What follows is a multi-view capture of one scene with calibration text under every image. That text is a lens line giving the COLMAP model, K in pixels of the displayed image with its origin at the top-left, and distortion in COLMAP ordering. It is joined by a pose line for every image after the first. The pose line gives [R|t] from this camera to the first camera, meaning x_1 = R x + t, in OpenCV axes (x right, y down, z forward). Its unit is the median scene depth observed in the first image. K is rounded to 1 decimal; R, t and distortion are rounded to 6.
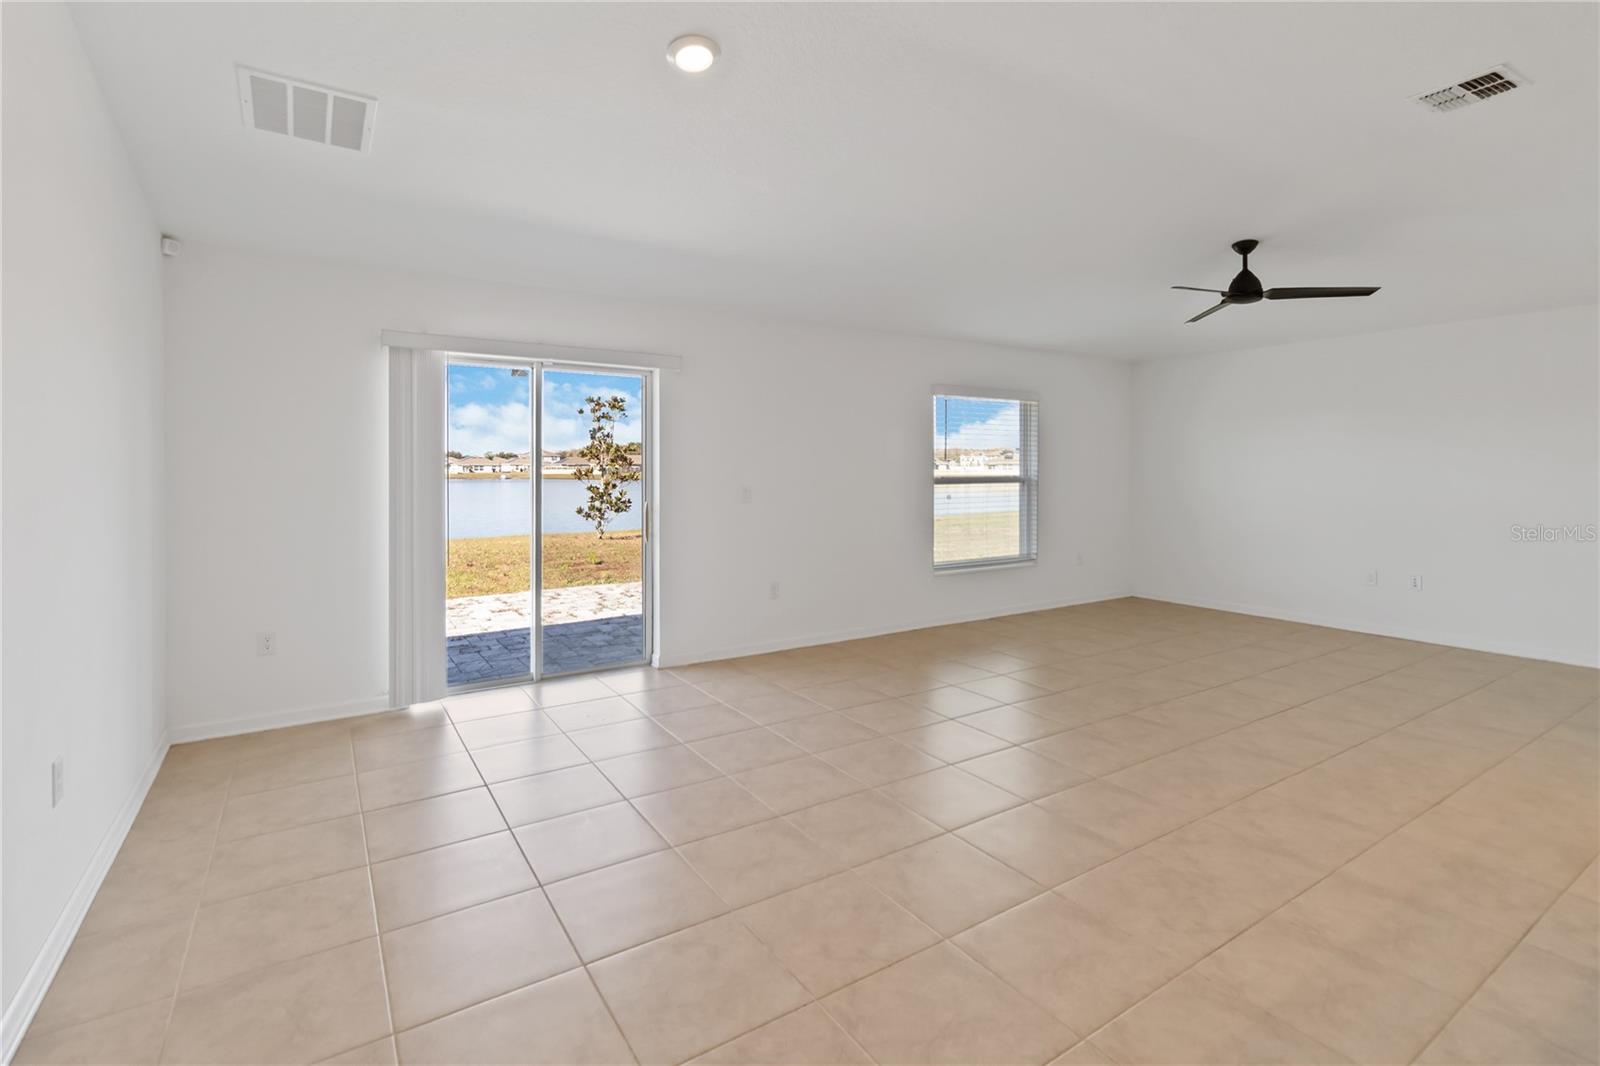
lens RADIAL K [[742.6, 0, 803.1], [0, 742.6, 482.4], [0, 0, 1]] dist [-0.002767, 0.000152]
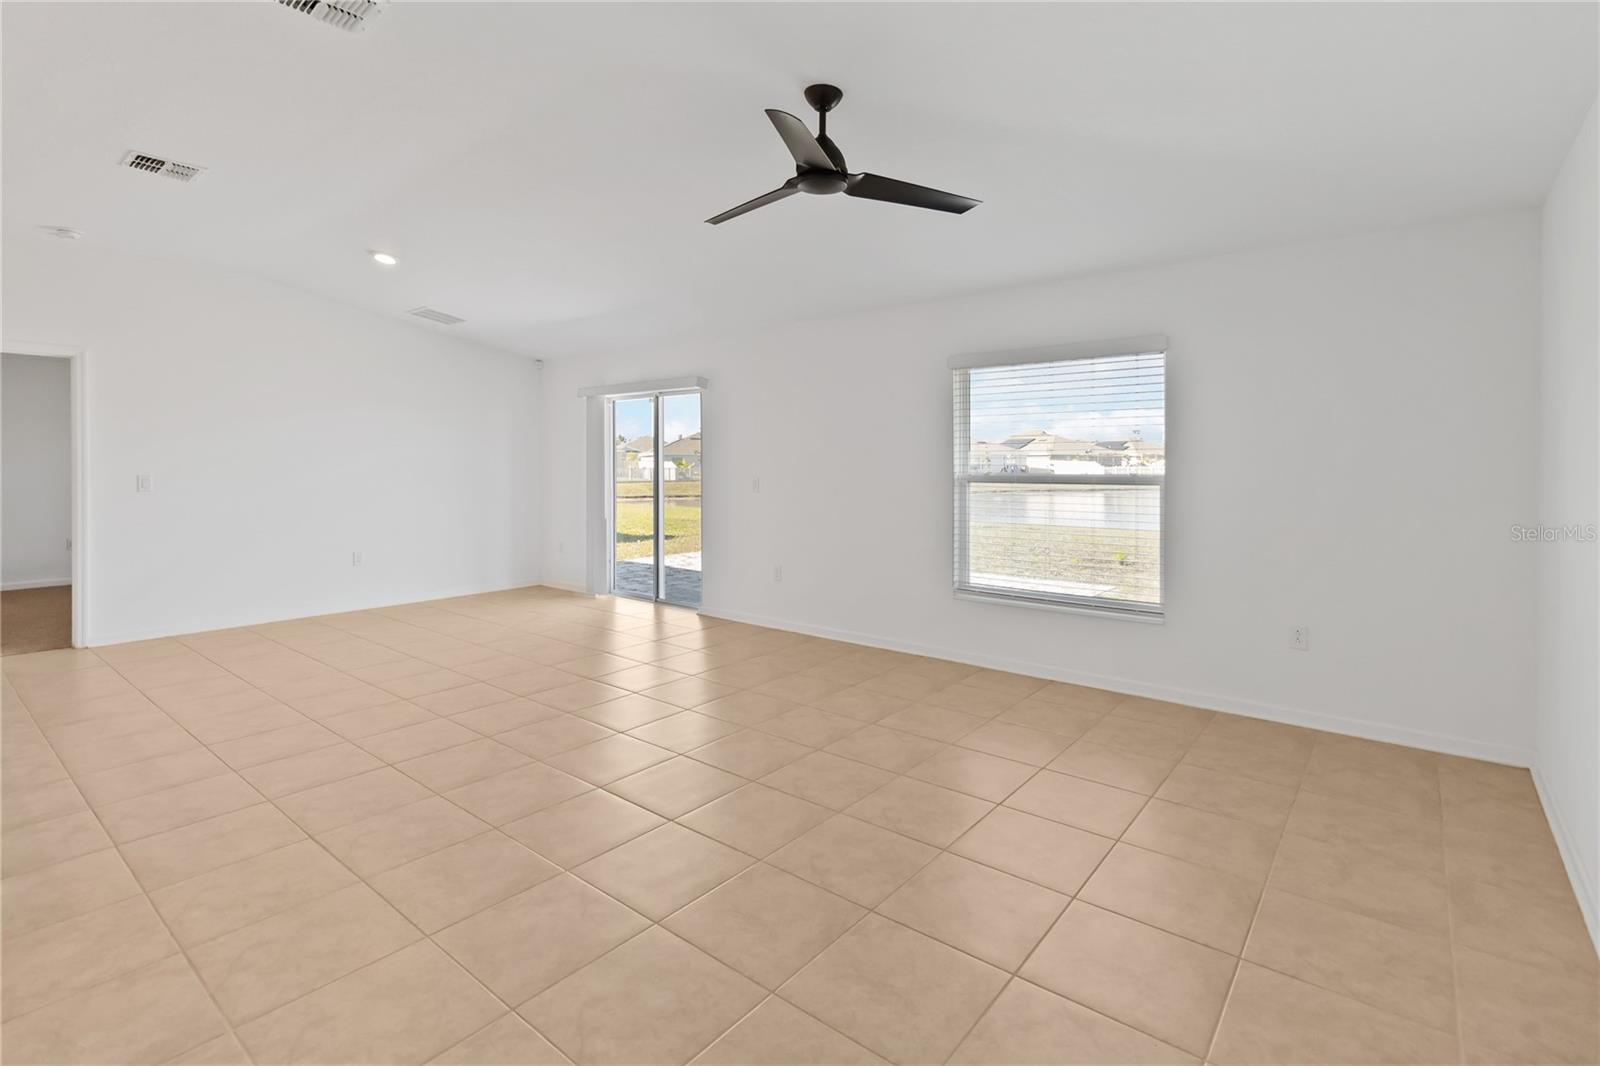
lens RADIAL K [[742.6, 0, 803.1], [0, 742.6, 482.4], [0, 0, 1]] dist [-0.002767, 0.000152]
pose [[0.312146, 0.018214, -0.949859, 1.145172], [-0.024567, 0.999637, 0.011095, -0.003497], [0.949716, 0.019872, 0.312480, 0.779052]]
